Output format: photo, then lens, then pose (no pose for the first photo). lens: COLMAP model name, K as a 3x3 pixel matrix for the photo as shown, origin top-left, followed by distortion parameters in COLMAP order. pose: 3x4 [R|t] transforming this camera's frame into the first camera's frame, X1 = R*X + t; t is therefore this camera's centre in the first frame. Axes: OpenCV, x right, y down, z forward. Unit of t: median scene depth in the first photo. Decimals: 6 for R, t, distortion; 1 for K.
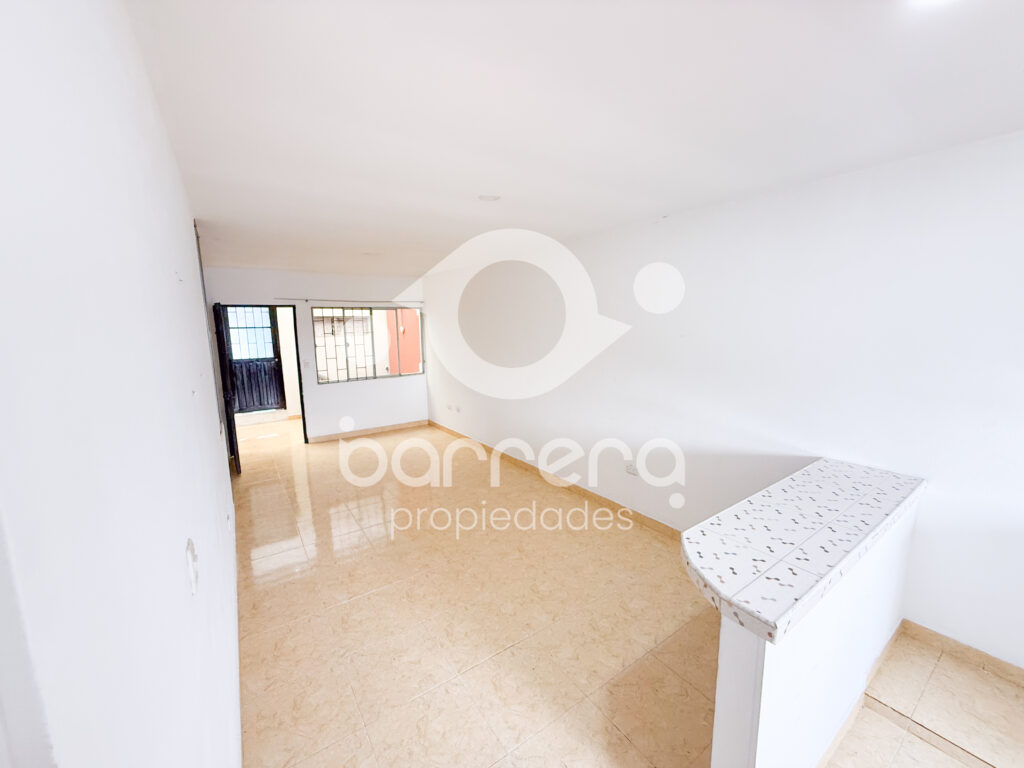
lens RADIAL K [[407.9, 0, 512.0], [0, 407.9, 384.0], [0, 0, 1]] dist [-0.000639, -0.000511]
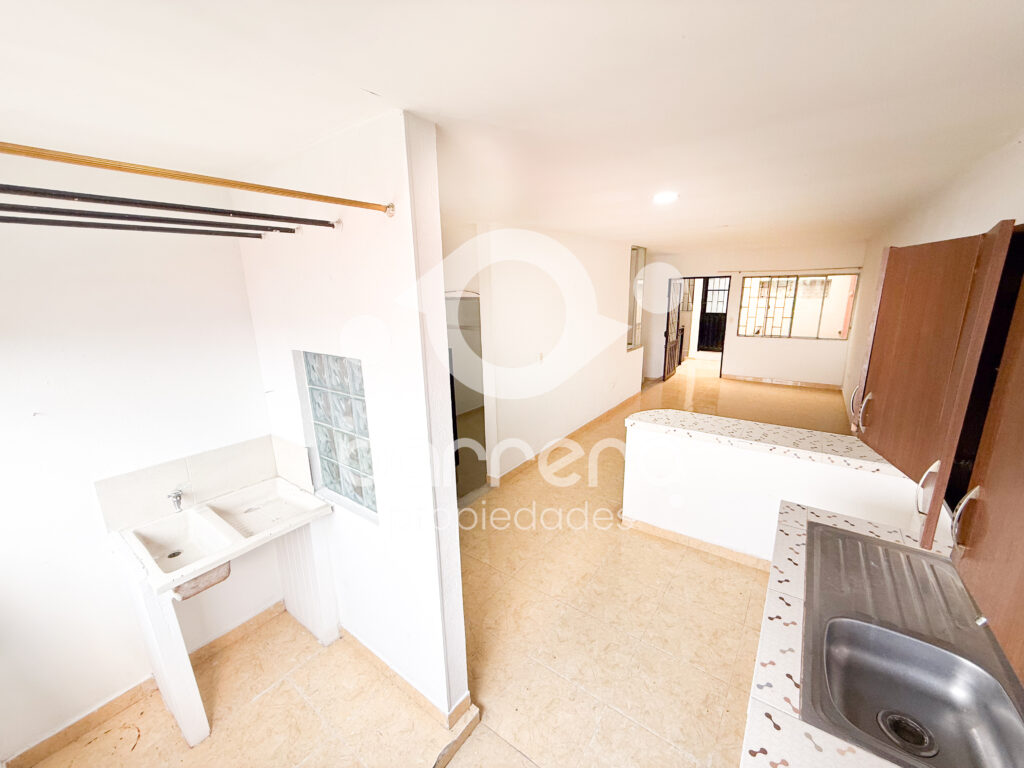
lens RADIAL K [[407.9, 0, 512.0], [0, 407.9, 384.0], [0, 0, 1]] dist [-0.000639, -0.000511]
pose [[0.325793, 0.231603, -0.916635, 0.516007], [-0.124035, 0.971622, 0.201412, -0.022723], [0.937270, 0.048076, 0.345274, -0.132393]]
